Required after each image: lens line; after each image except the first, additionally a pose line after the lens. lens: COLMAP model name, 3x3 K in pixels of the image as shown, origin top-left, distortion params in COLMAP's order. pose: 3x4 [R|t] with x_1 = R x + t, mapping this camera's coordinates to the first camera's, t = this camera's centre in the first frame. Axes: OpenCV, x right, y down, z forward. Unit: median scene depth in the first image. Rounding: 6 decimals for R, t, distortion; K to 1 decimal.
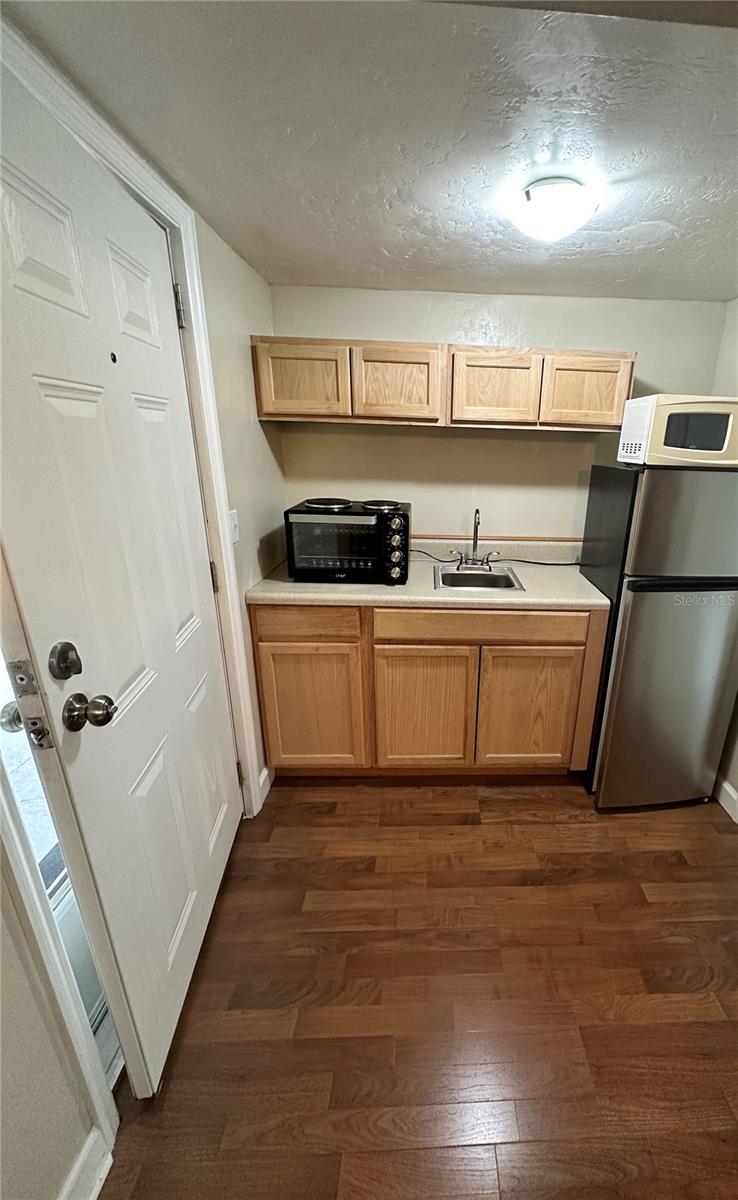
lens RADIAL K [[473.5, 0, 450.3], [0, 473.5, 601.9], [0, 0, 1]] dist [0.000324, 0.000009]
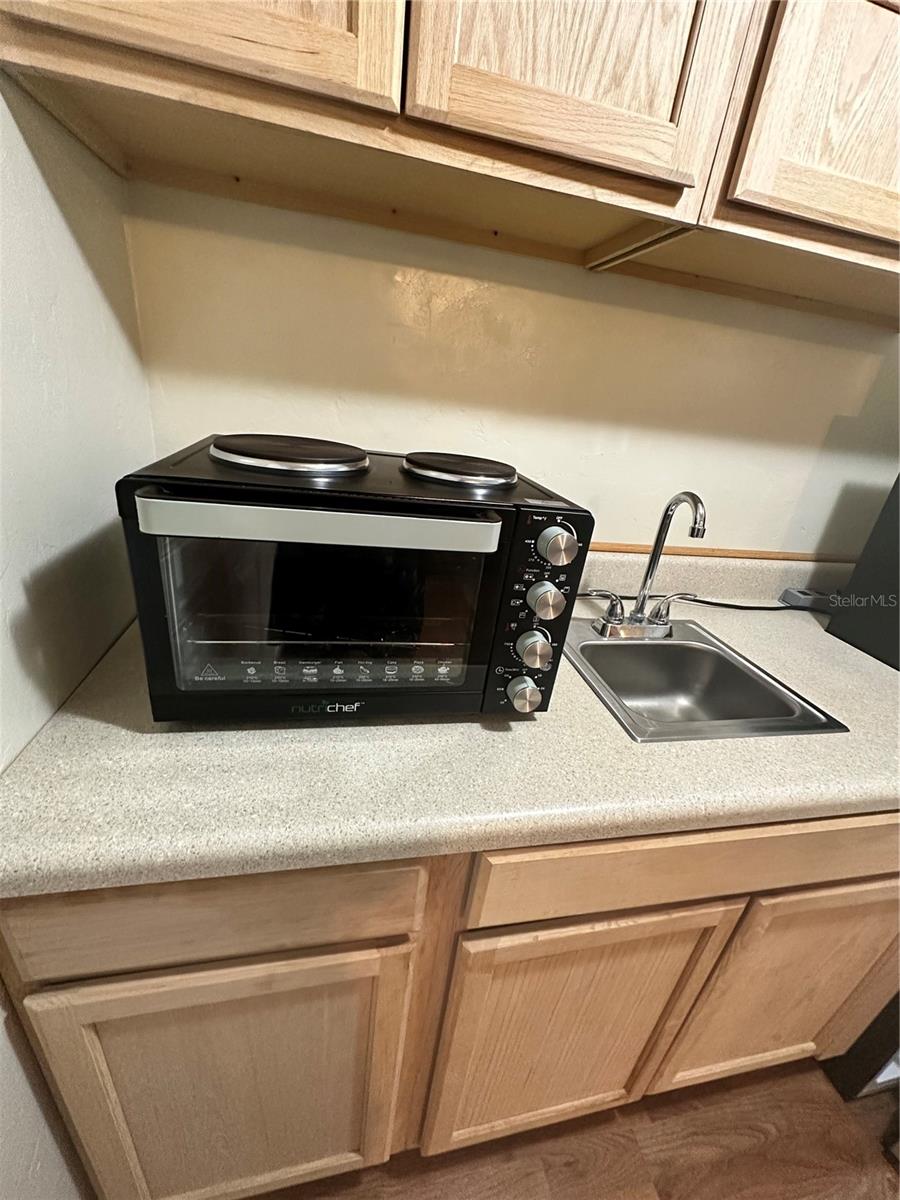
lens RADIAL K [[477.6, 0, 450.0], [0, 477.6, 600.0], [0, 0, 1]] dist [-0.000552, -0.000224]
pose [[0.983259, 0.009921, 0.181941, -0.226141], [-0.027191, 0.995325, 0.092671, -0.155956], [-0.180172, -0.096067, 0.978933, 0.716390]]
